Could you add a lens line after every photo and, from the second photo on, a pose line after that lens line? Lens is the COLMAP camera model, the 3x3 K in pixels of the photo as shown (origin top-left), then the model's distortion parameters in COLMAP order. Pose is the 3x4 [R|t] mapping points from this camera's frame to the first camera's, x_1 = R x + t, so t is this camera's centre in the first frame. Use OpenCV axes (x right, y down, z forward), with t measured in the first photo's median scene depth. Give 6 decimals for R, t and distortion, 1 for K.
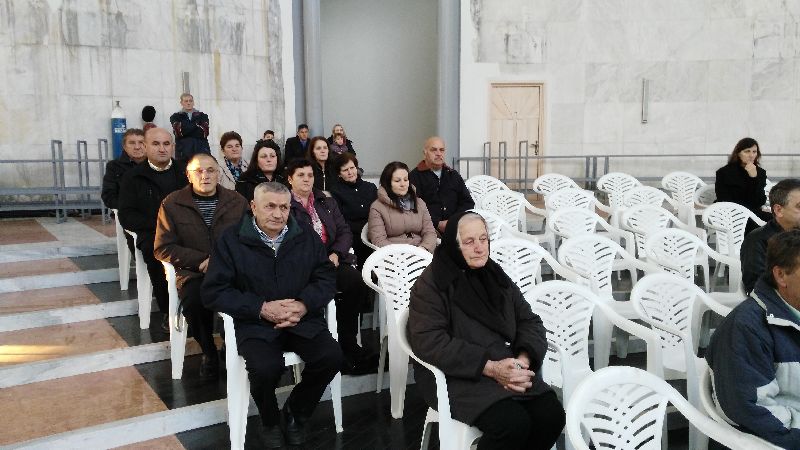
lens RADIAL K [[651.9, 0, 400.4], [0, 651.9, 241.6], [0, 0, 1]] dist [0.078078, -0.143881]
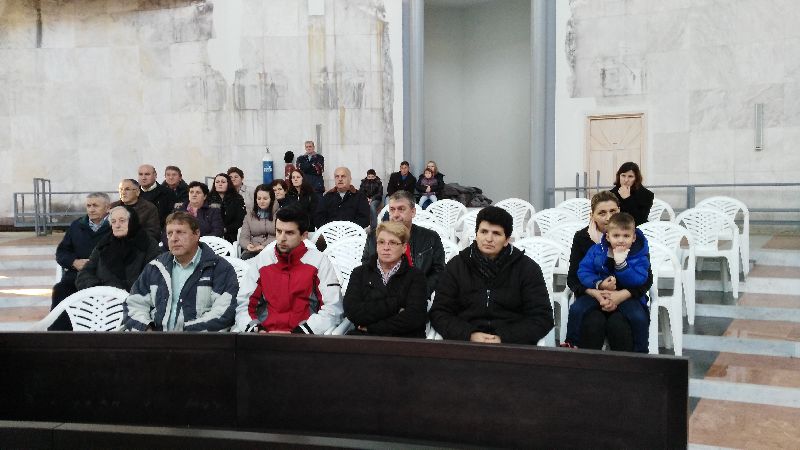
lens RADIAL K [[651.9, 0, 394.7], [0, 651.9, 235.1], [0, 0, 1]] dist [0.078078, -0.143881]
pose [[0.884044, 0.028779, -0.466517, 0.402528], [-0.055025, 0.997570, -0.042732, 0.007195], [0.464154, 0.063447, 0.883479, -0.053392]]
